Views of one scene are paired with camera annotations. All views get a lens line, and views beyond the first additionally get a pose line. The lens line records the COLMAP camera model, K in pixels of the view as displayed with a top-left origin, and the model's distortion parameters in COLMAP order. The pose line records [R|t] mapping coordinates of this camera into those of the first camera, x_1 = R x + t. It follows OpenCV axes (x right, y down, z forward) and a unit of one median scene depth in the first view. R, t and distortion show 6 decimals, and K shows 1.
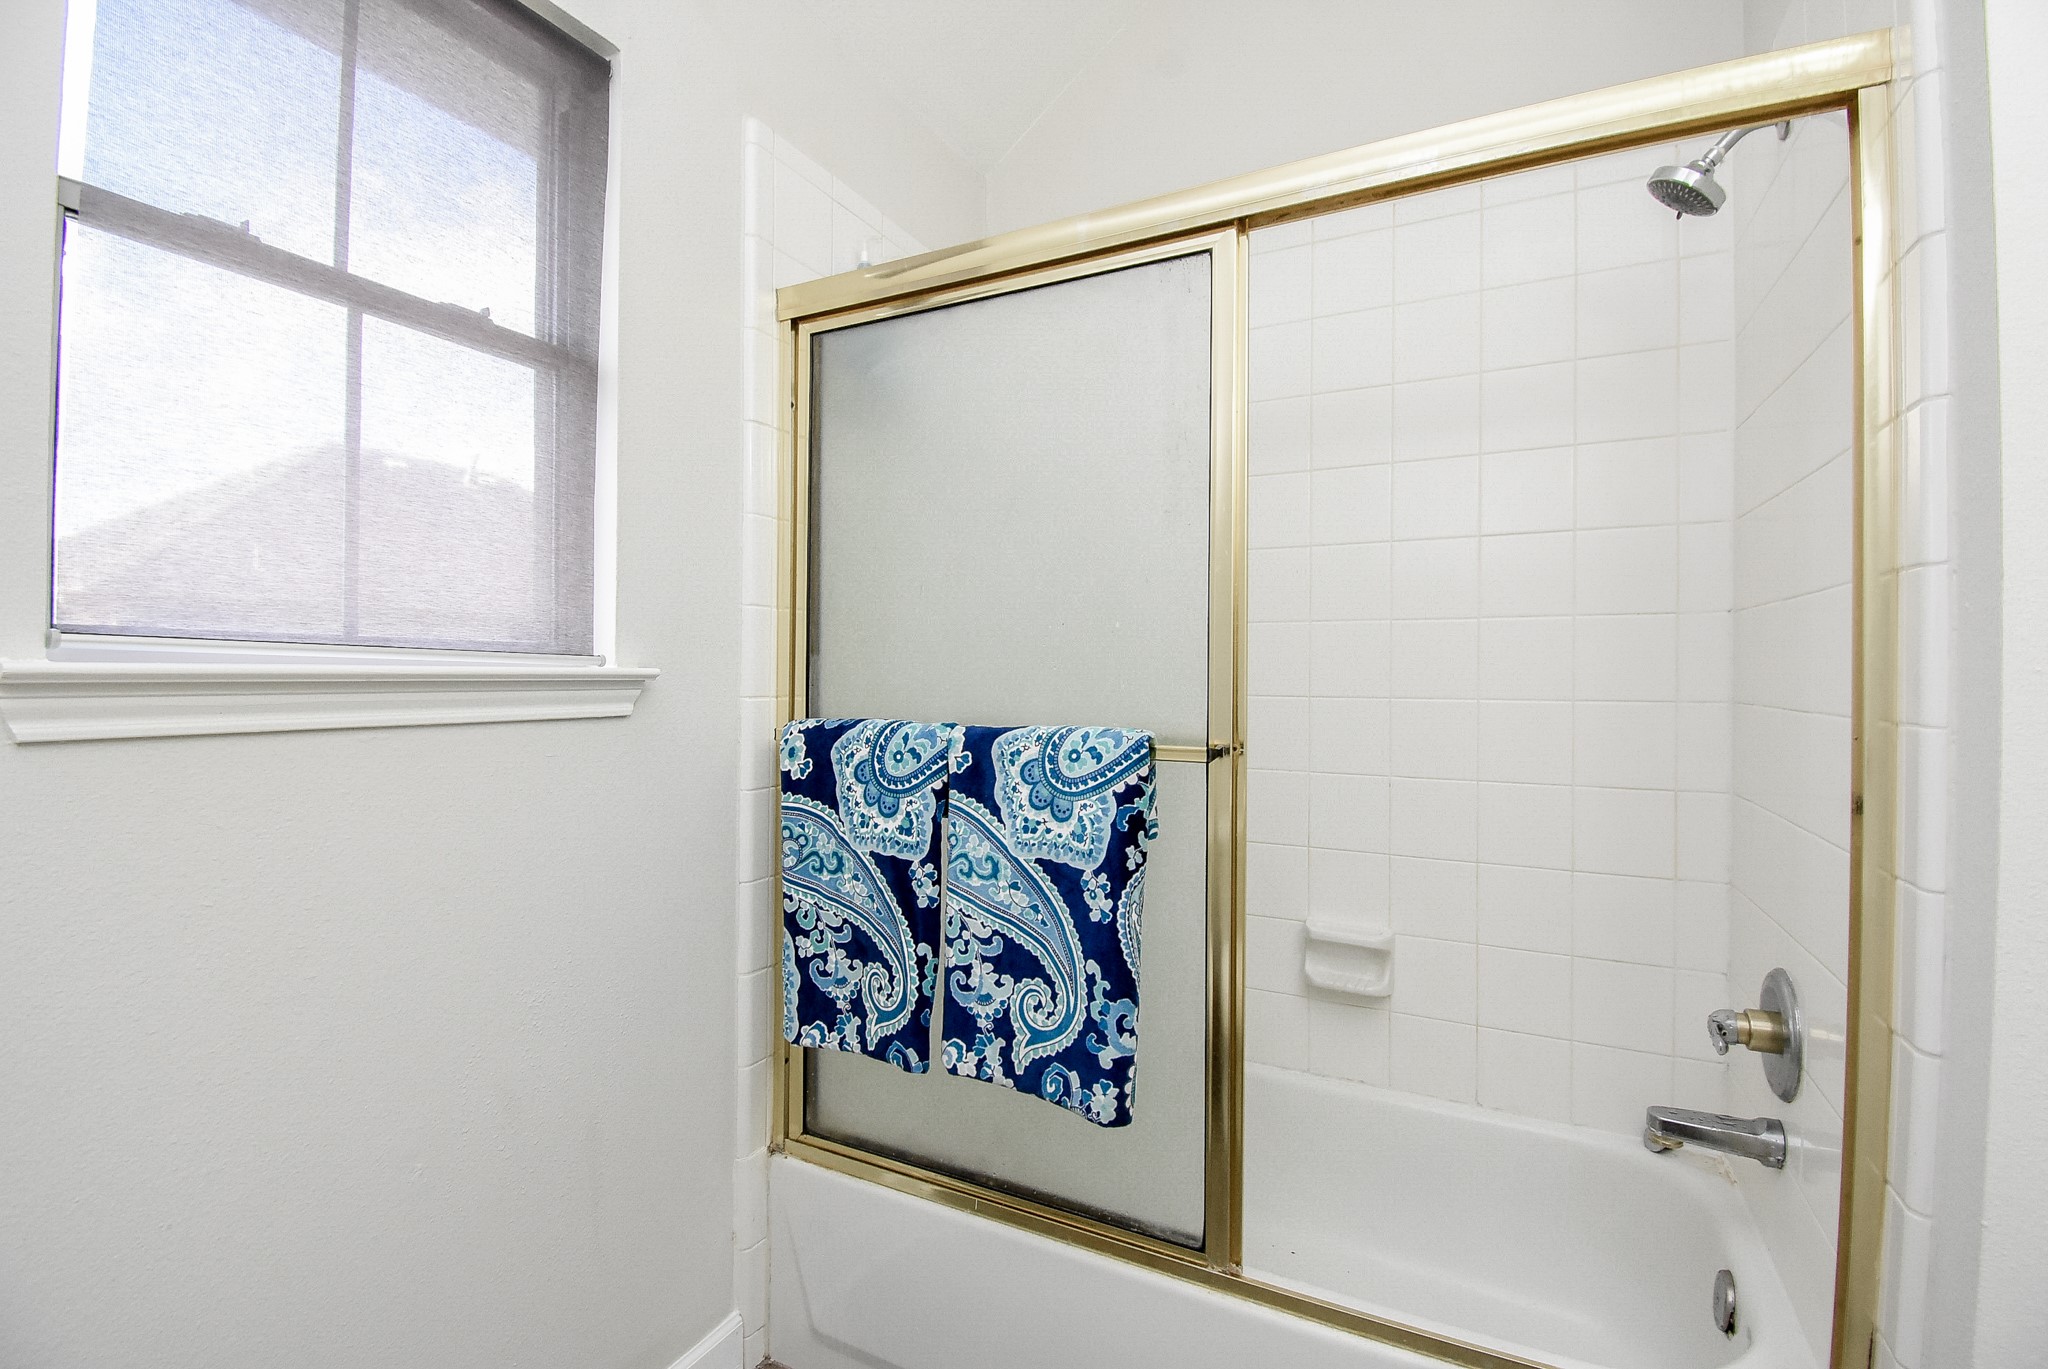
lens RADIAL K [[902.3, 0, 1023.8], [0, 902.3, 679.0], [0, 0, 1]] dist [0.021231, -0.027249]
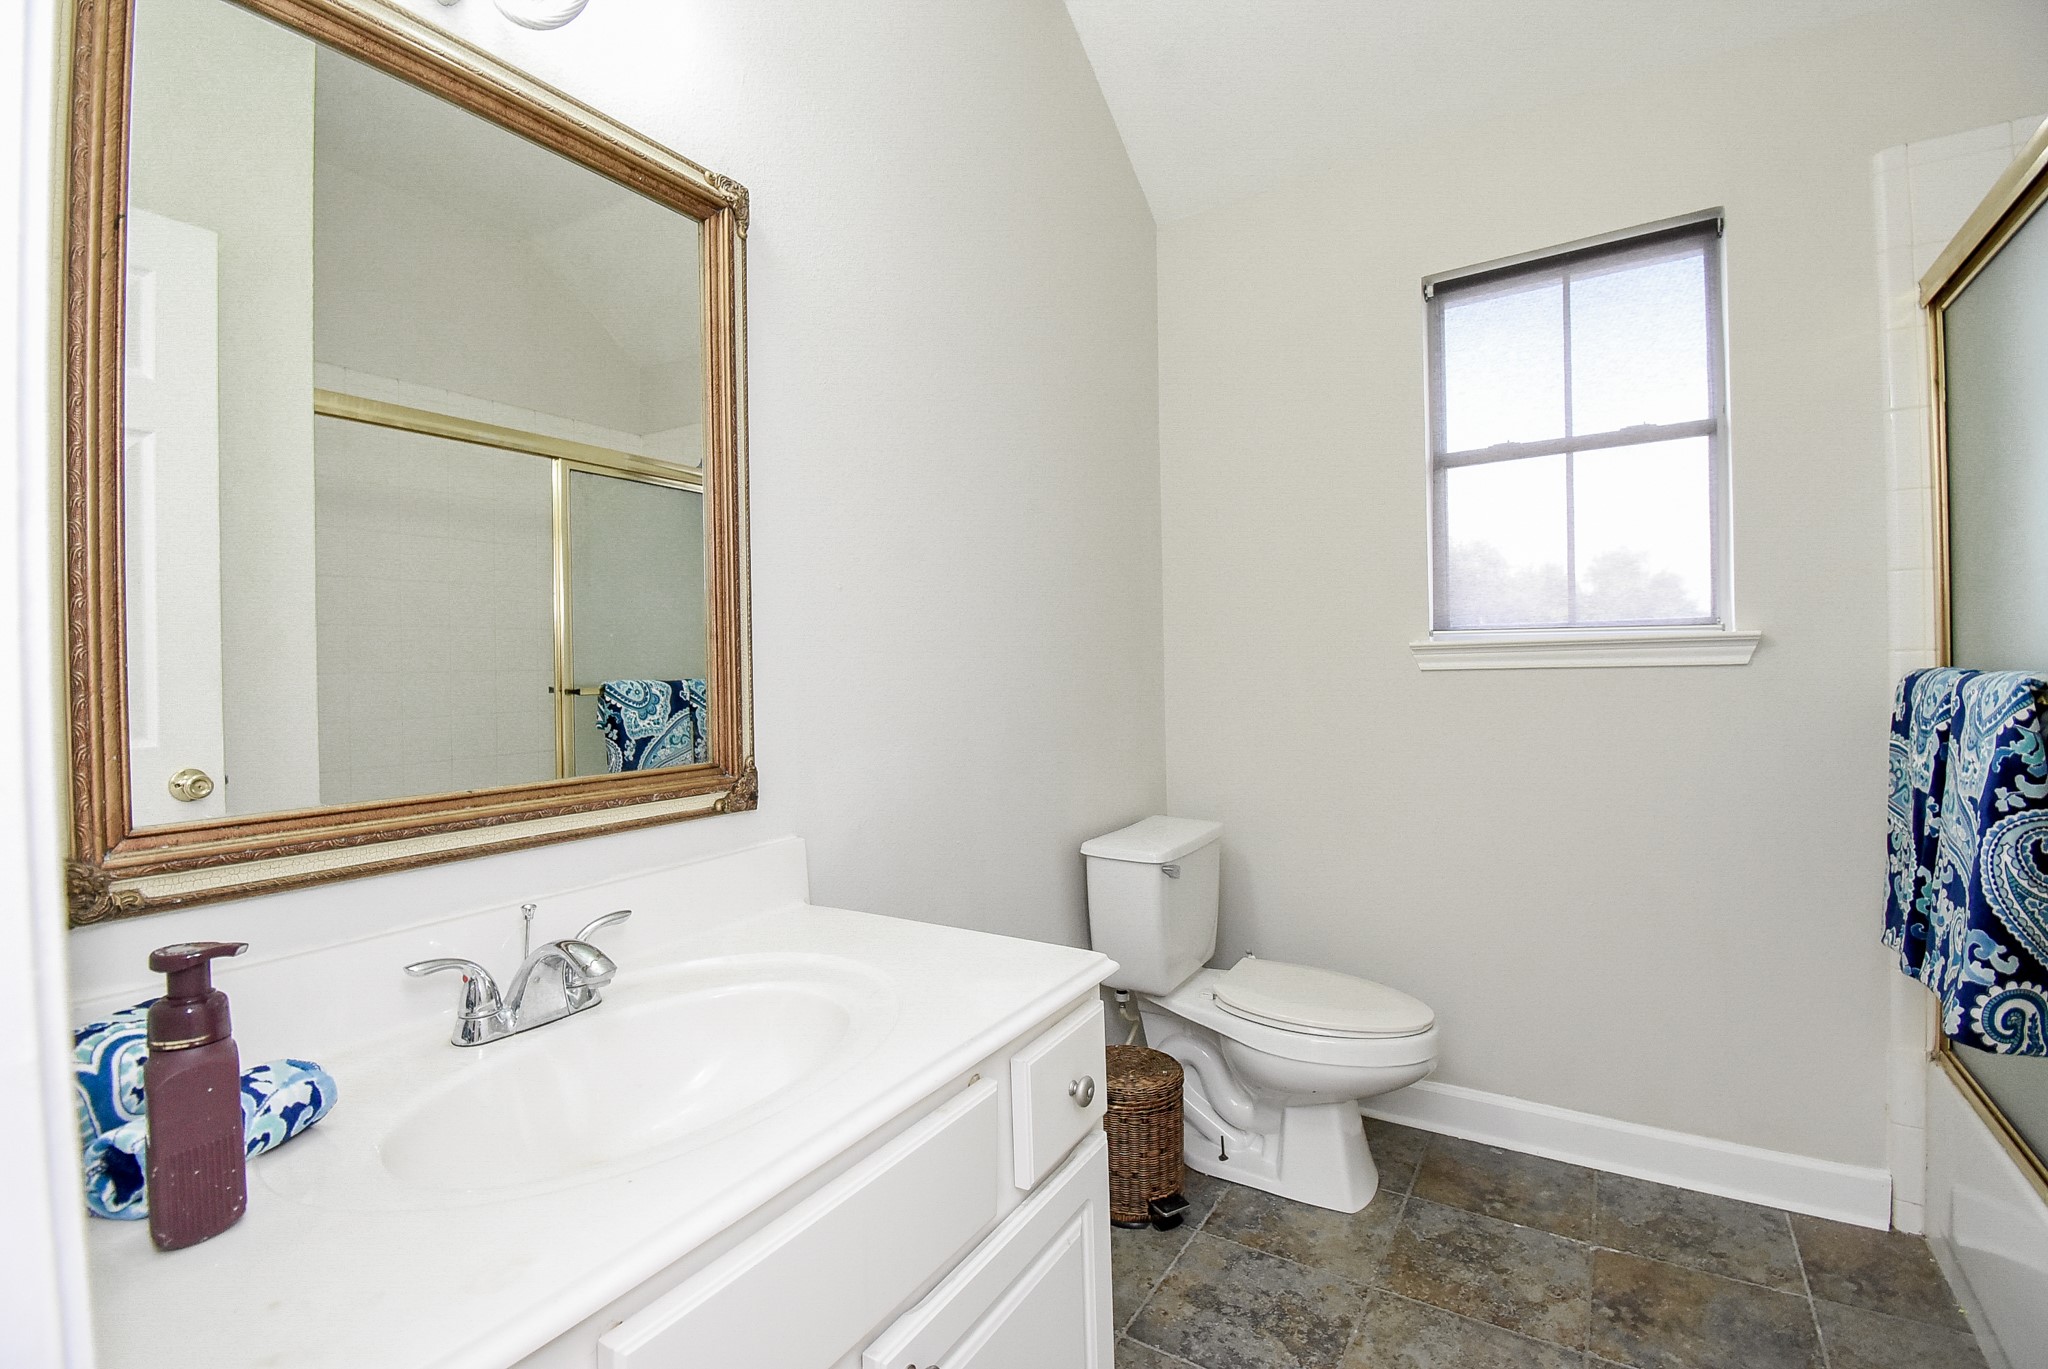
lens RADIAL K [[902.3, 0, 1023.8], [0, 902.3, 679.0], [0, 0, 1]] dist [0.021231, -0.027249]
pose [[-0.107727, 0.008213, -0.994147, 1.148900], [0.017319, 0.999830, 0.006383, 0.035674], [0.994030, -0.016530, -0.107851, 0.019099]]
